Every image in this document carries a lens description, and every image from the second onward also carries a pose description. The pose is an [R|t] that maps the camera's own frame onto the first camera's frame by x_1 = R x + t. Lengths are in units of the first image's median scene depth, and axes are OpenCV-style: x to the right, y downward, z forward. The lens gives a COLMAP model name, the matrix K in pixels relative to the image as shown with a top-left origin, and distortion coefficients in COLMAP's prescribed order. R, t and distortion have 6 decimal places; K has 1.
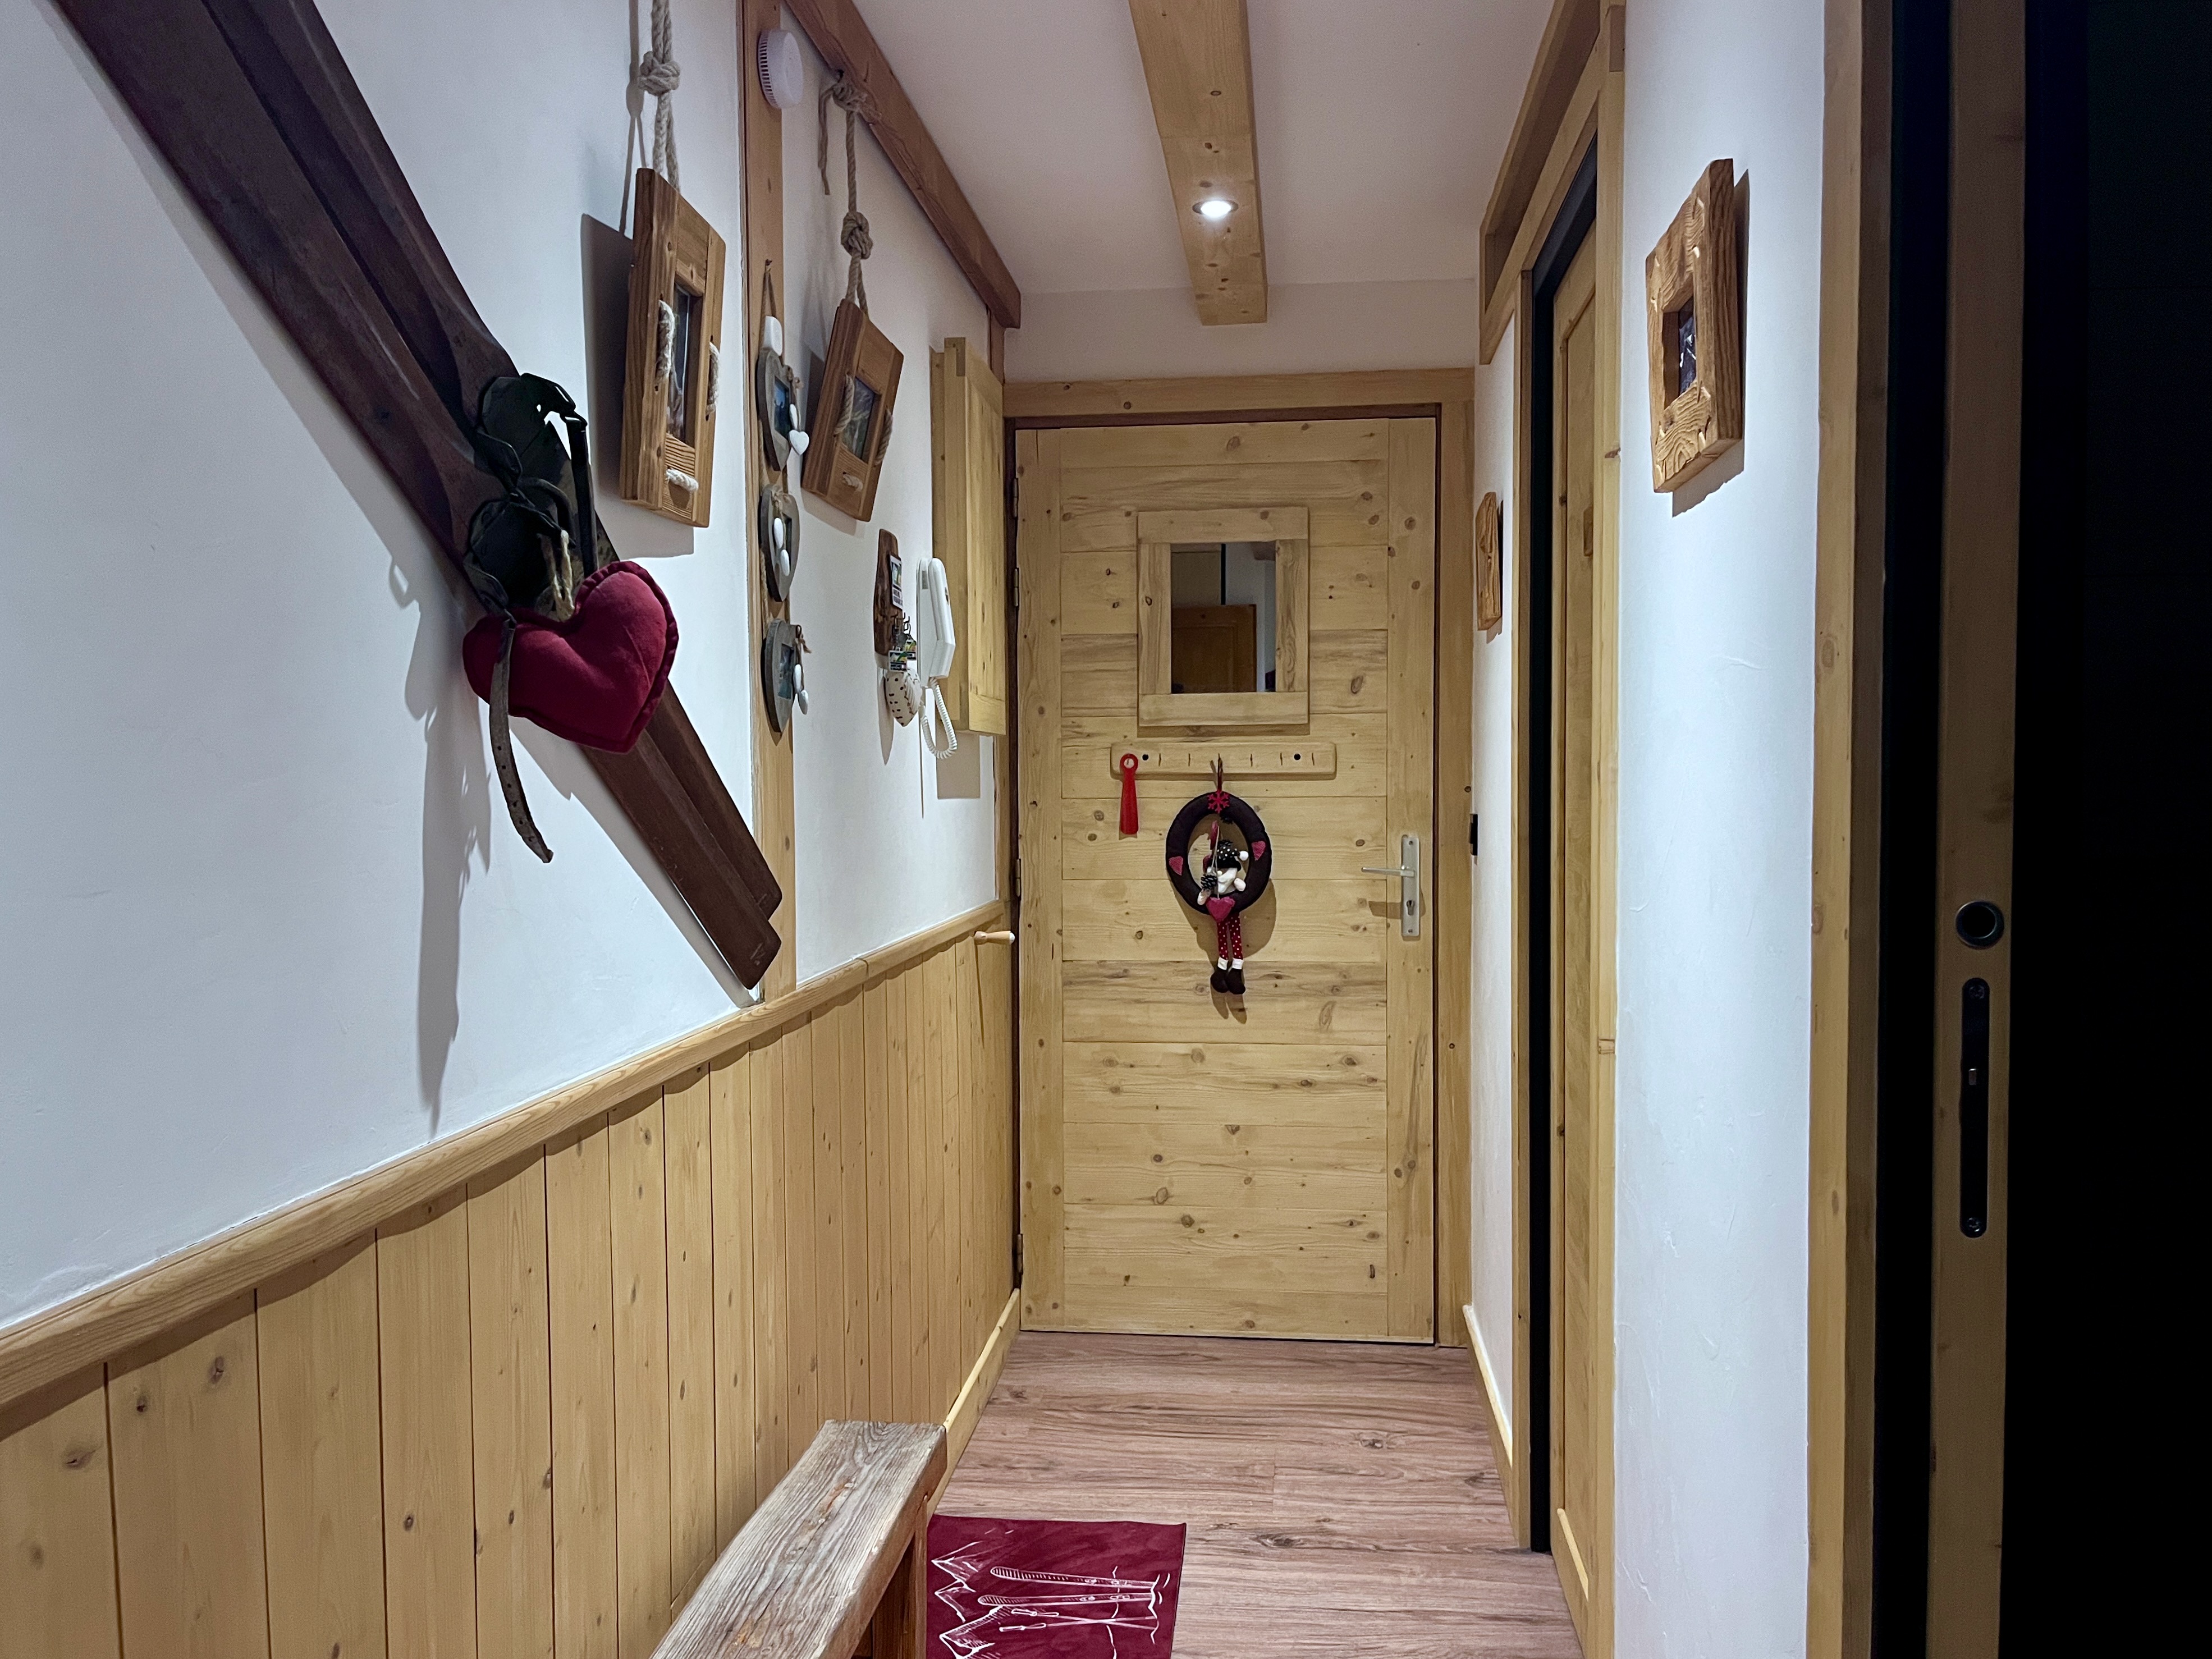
lens RADIAL K [[1668.4, 0, 1106.0], [0, 1668.4, 829.5], [0, 0, 1]] dist [0.043896, -0.069570]
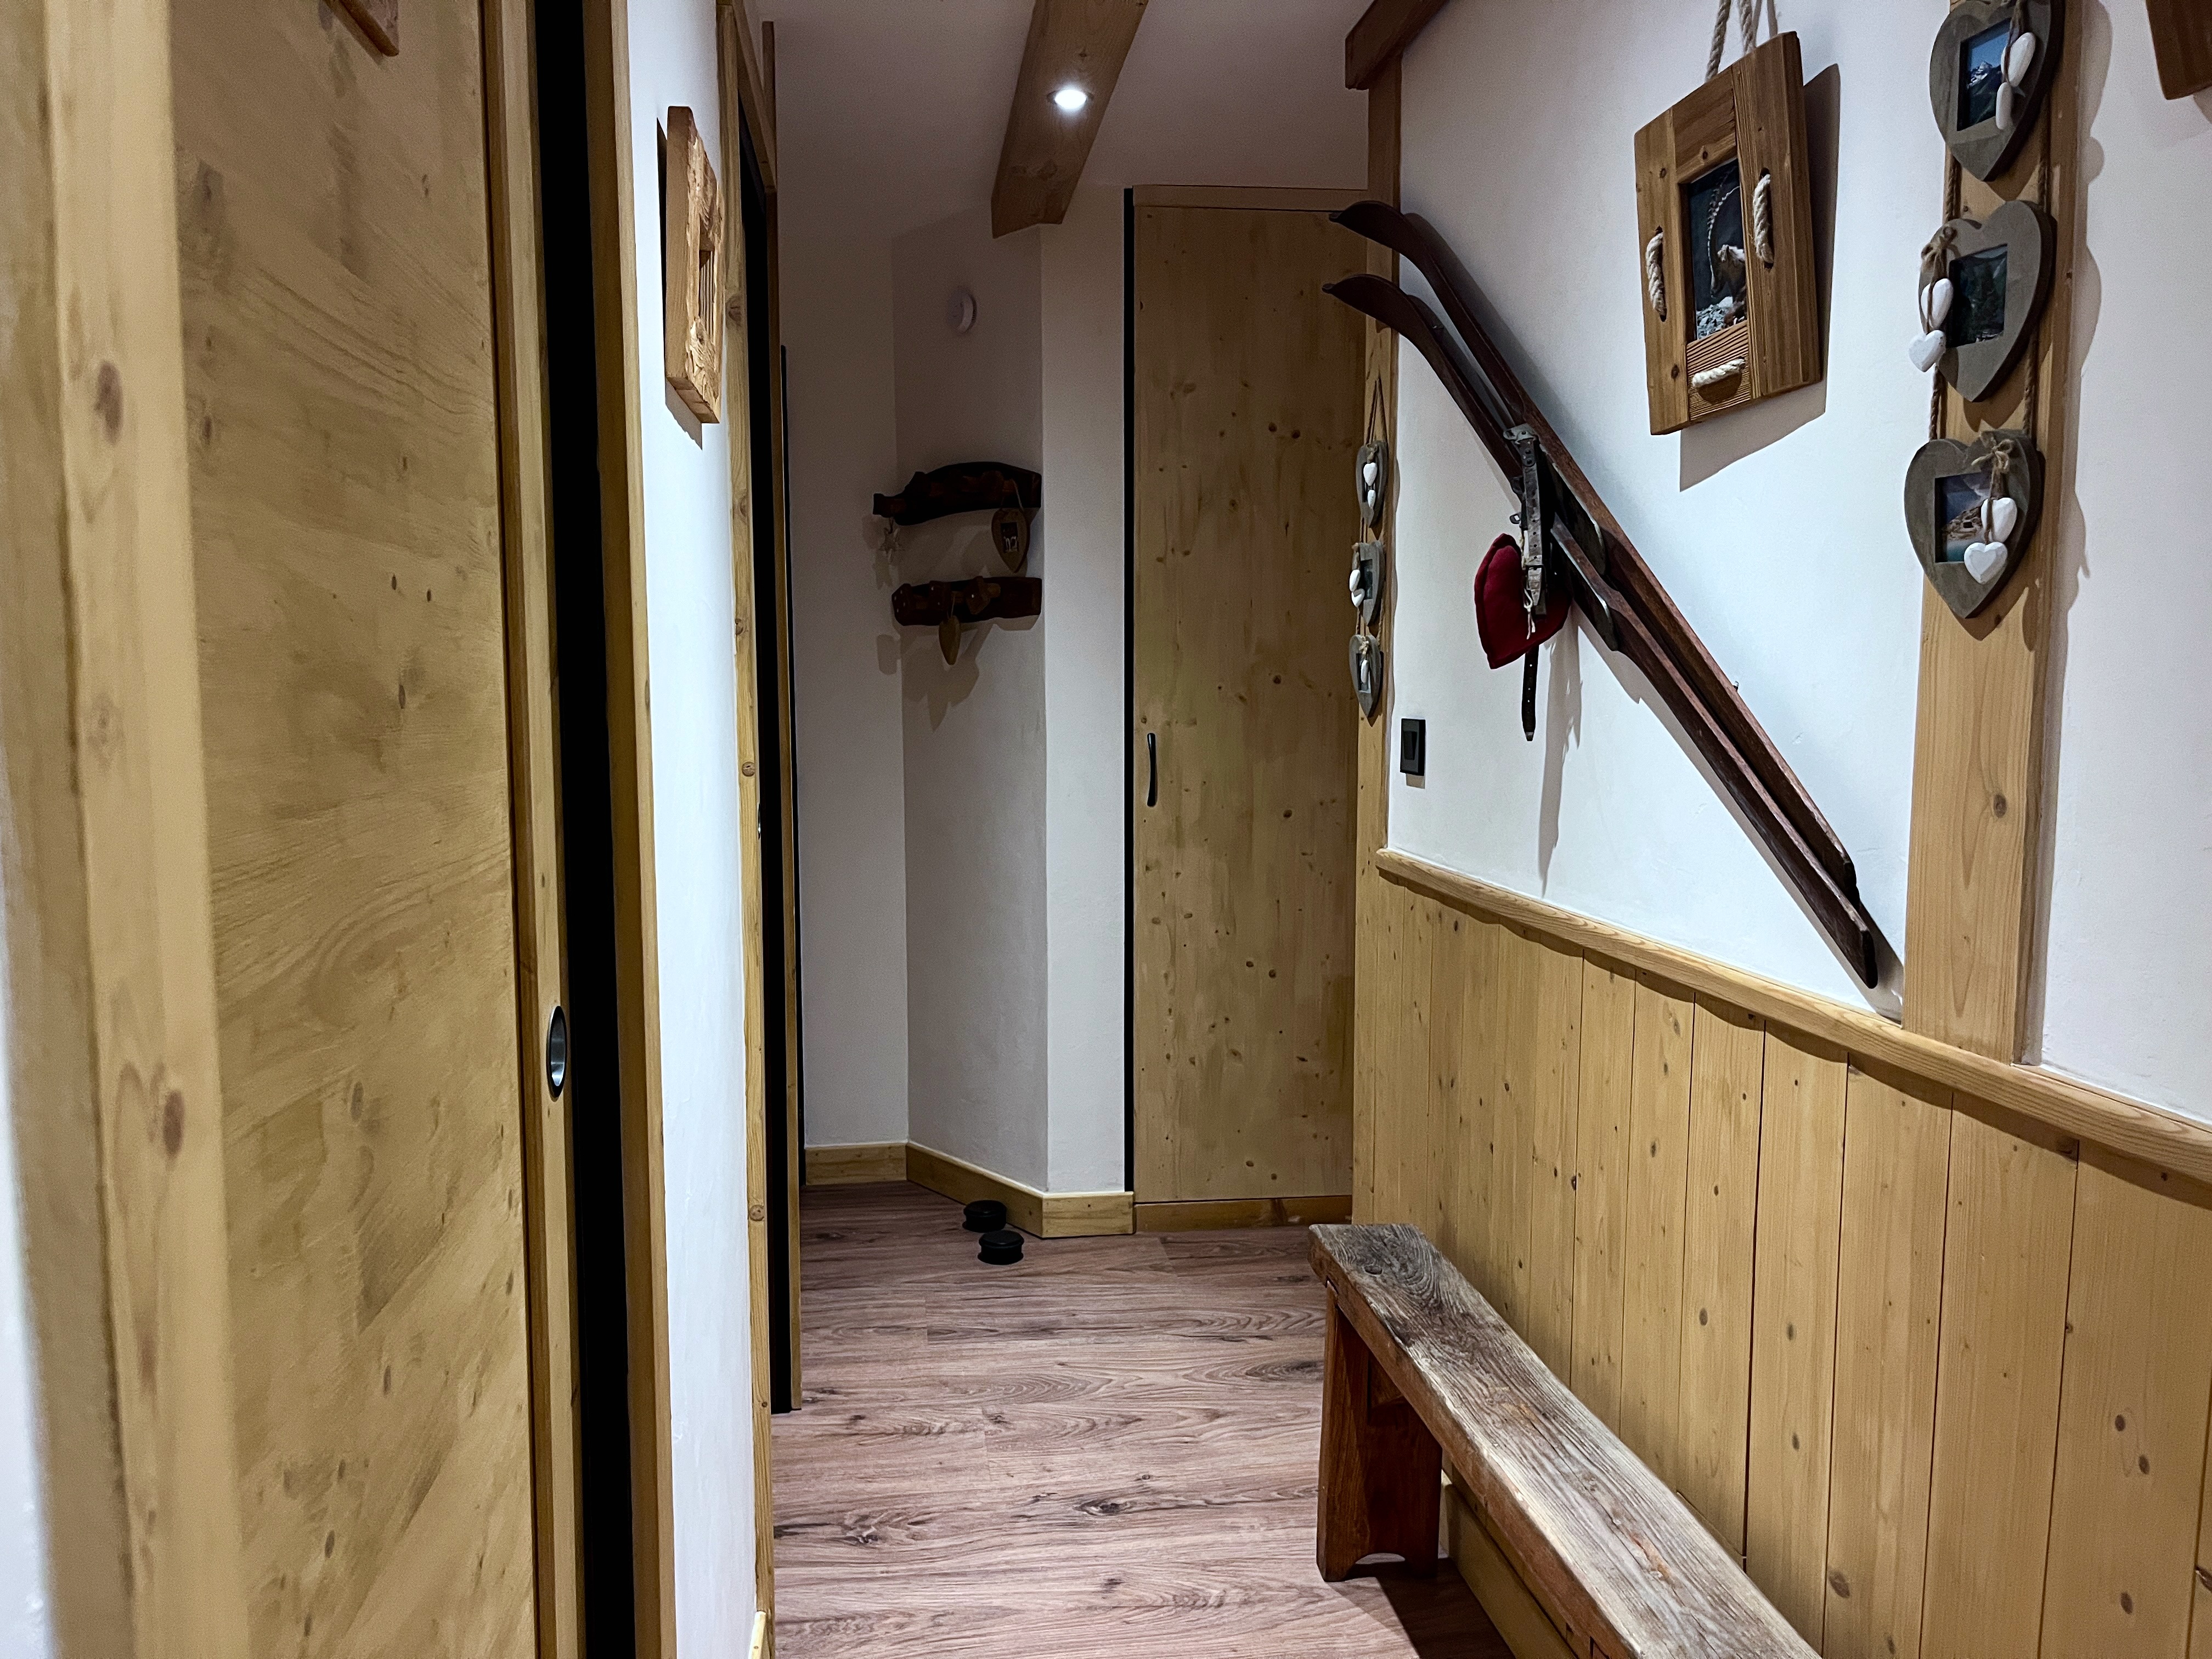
lens RADIAL K [[1668.5, 0, 1106.0], [0, 1668.5, 829.5], [0, 0, 1]] dist [0.043896, -0.069570]
pose [[-0.968767, 0.034614, -0.245545, 0.316117], [0.002730, 0.991638, 0.129018, -0.074197], [0.247958, 0.124318, -0.960761, 1.826451]]
